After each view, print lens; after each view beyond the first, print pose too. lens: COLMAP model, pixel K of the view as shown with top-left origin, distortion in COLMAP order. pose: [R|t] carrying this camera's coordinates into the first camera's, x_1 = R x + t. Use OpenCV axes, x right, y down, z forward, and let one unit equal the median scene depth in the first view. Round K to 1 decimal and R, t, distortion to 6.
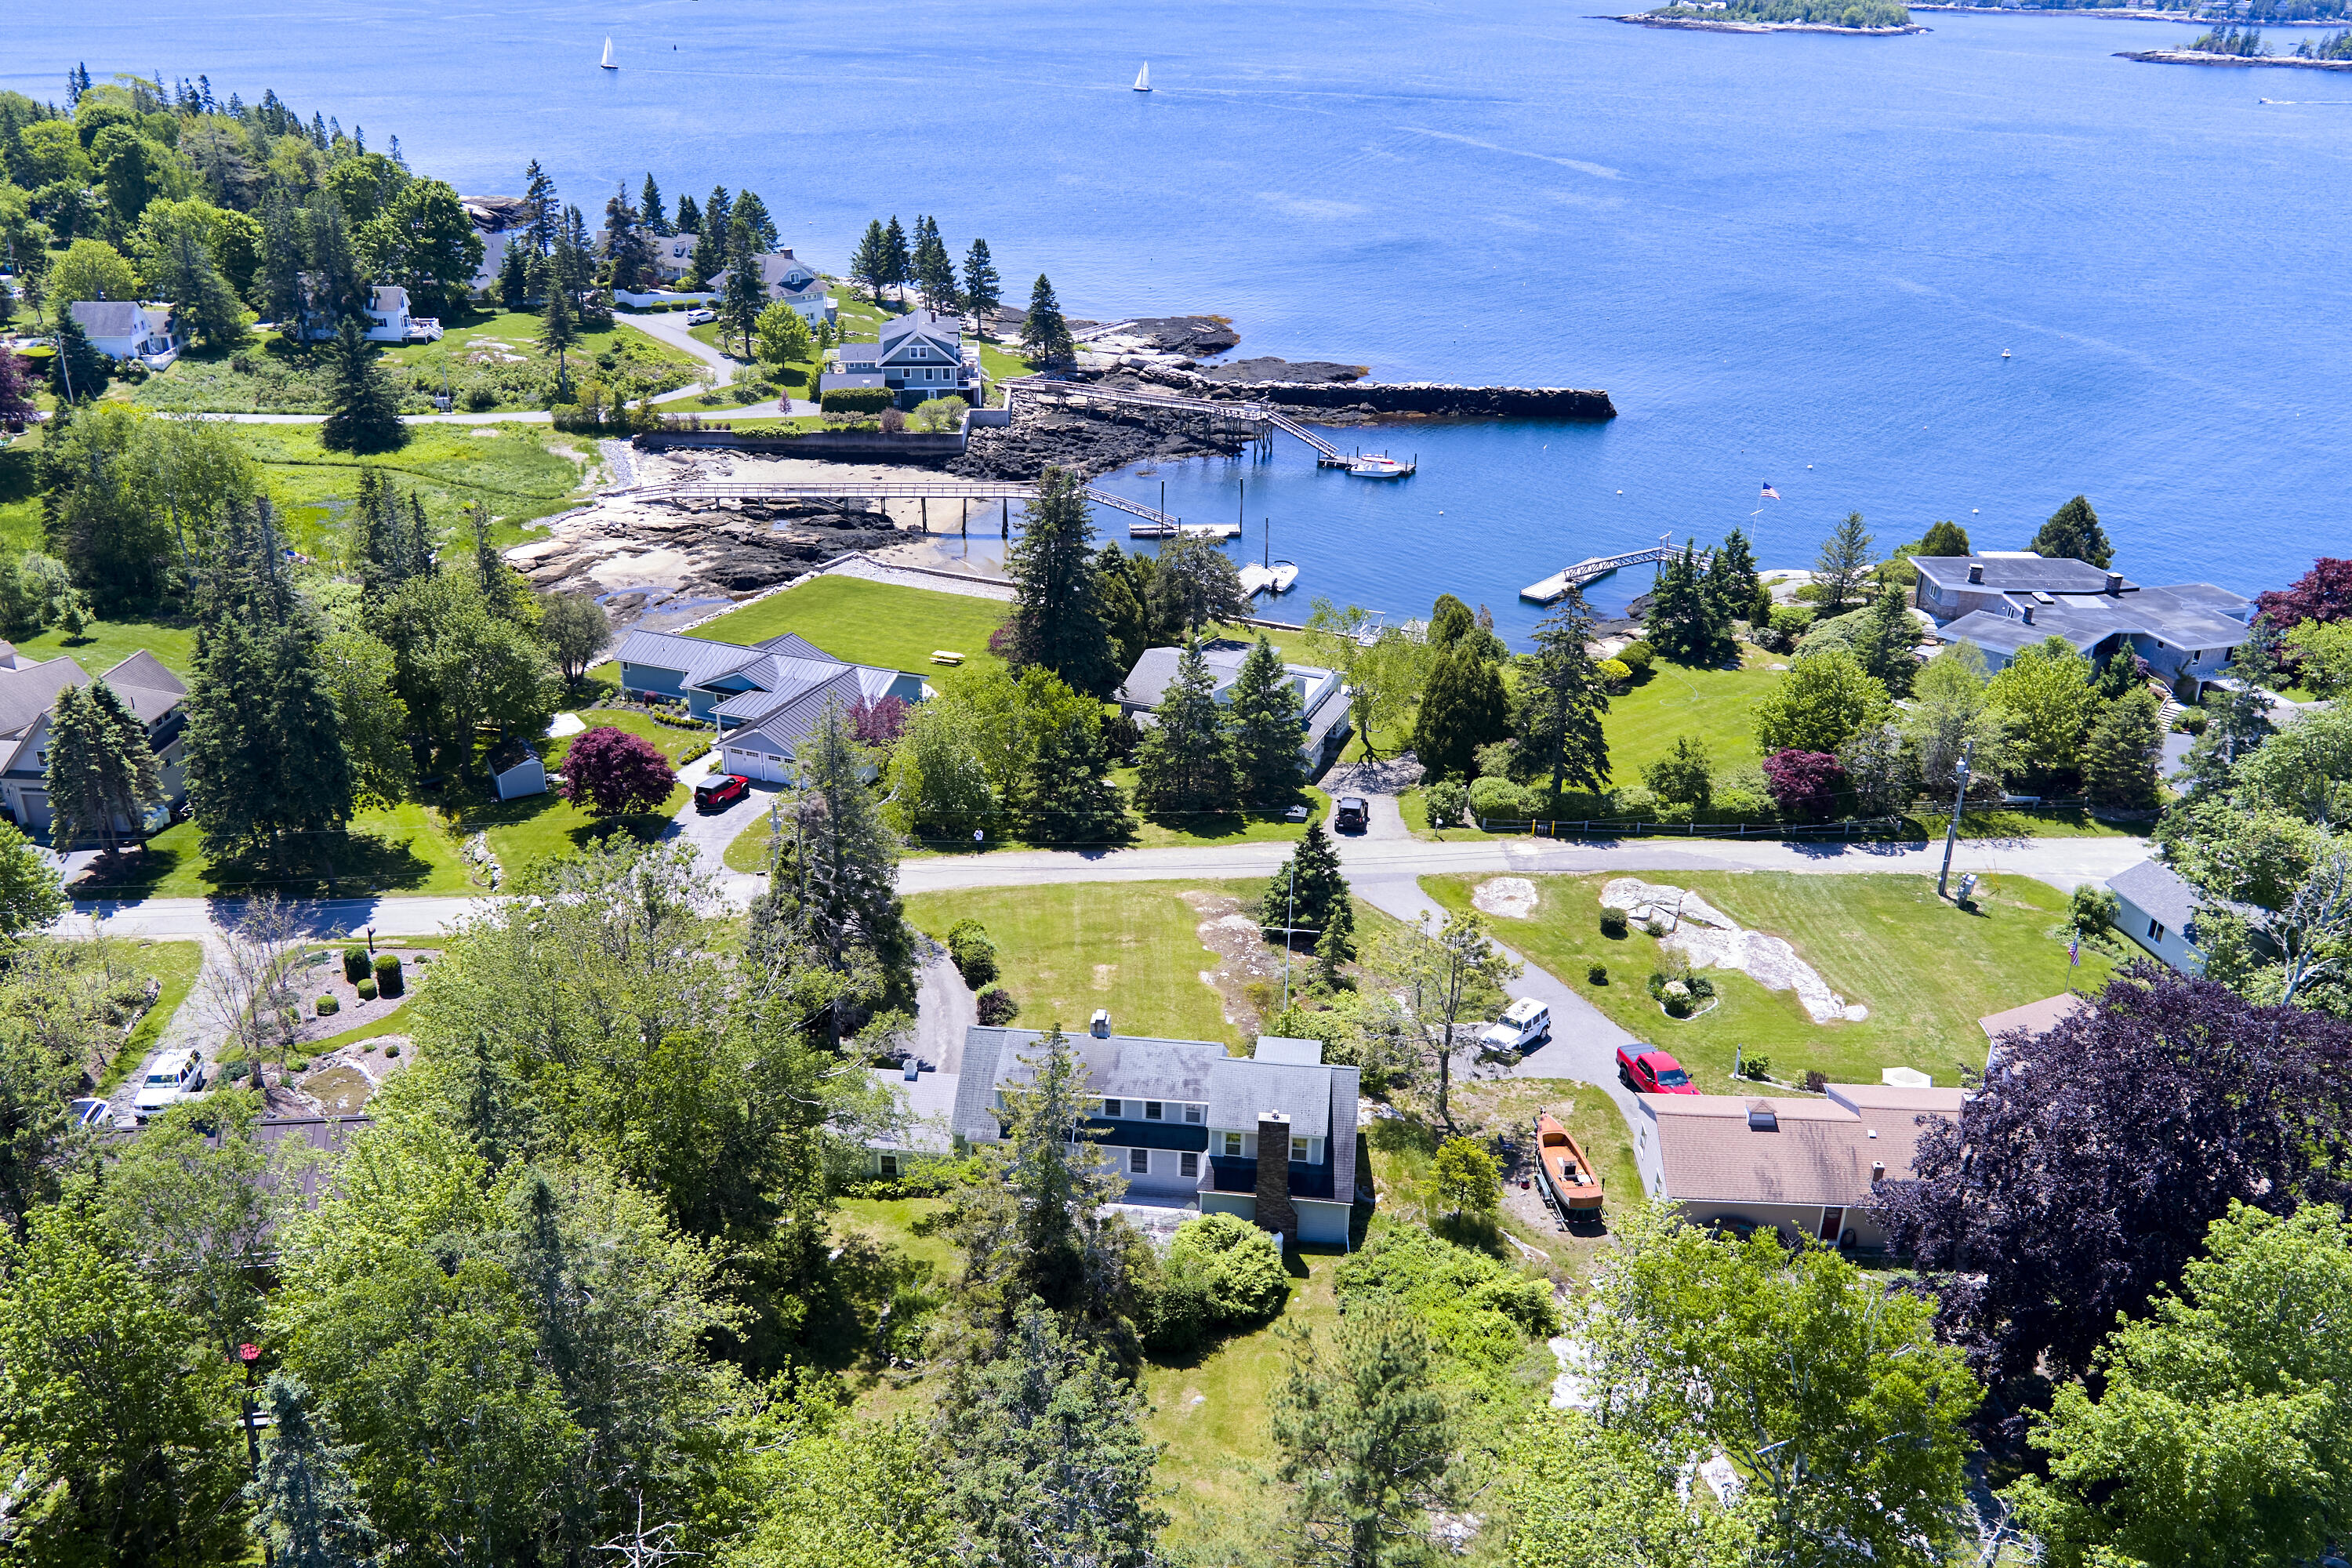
lens RADIAL K [[1909.7, 0, 1176.0], [0, 1909.7, 784.0], [0, 0, 1]] dist [-0.000372, 0.010951]
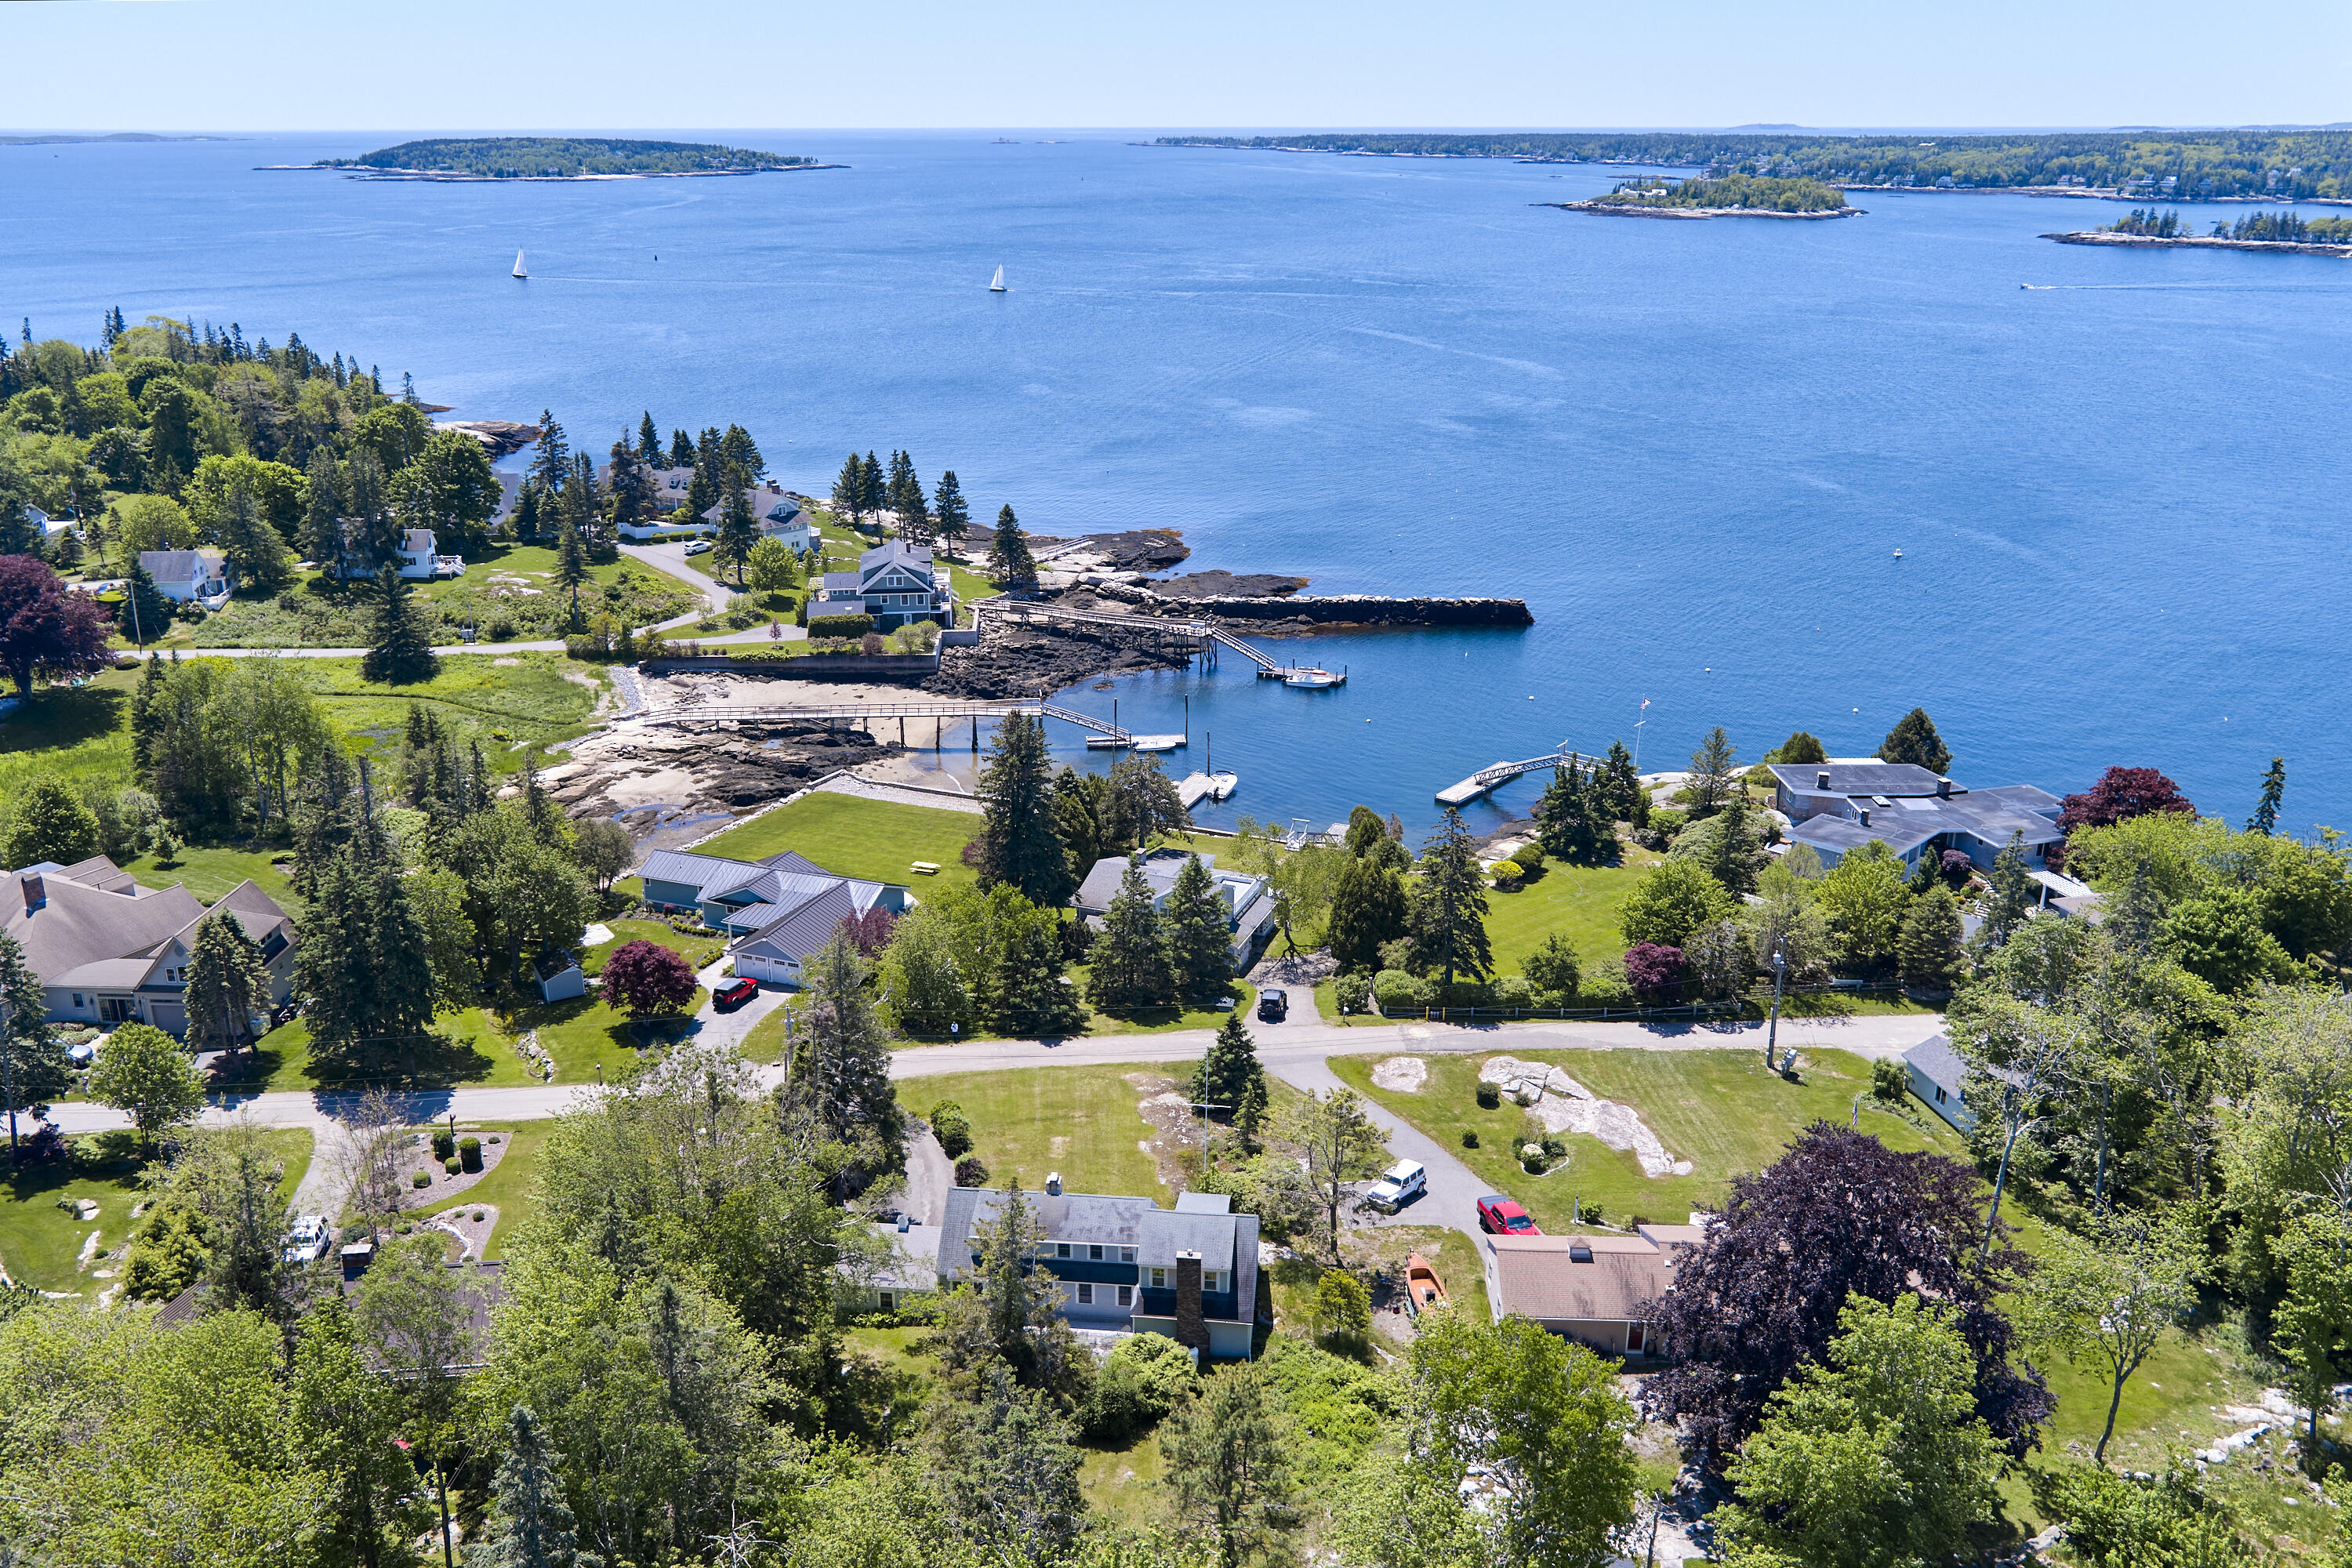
lens RADIAL K [[1933.1, 0, 1121.7], [0, 1933.1, 785.2], [0, 0, 1]] dist [0.002147, -0.001945]
pose [[0.999766, -0.016805, -0.013608, 0.016812], [0.015564, 0.996117, -0.086656, -0.015470], [0.015011, 0.086424, 0.996145, -0.181014]]
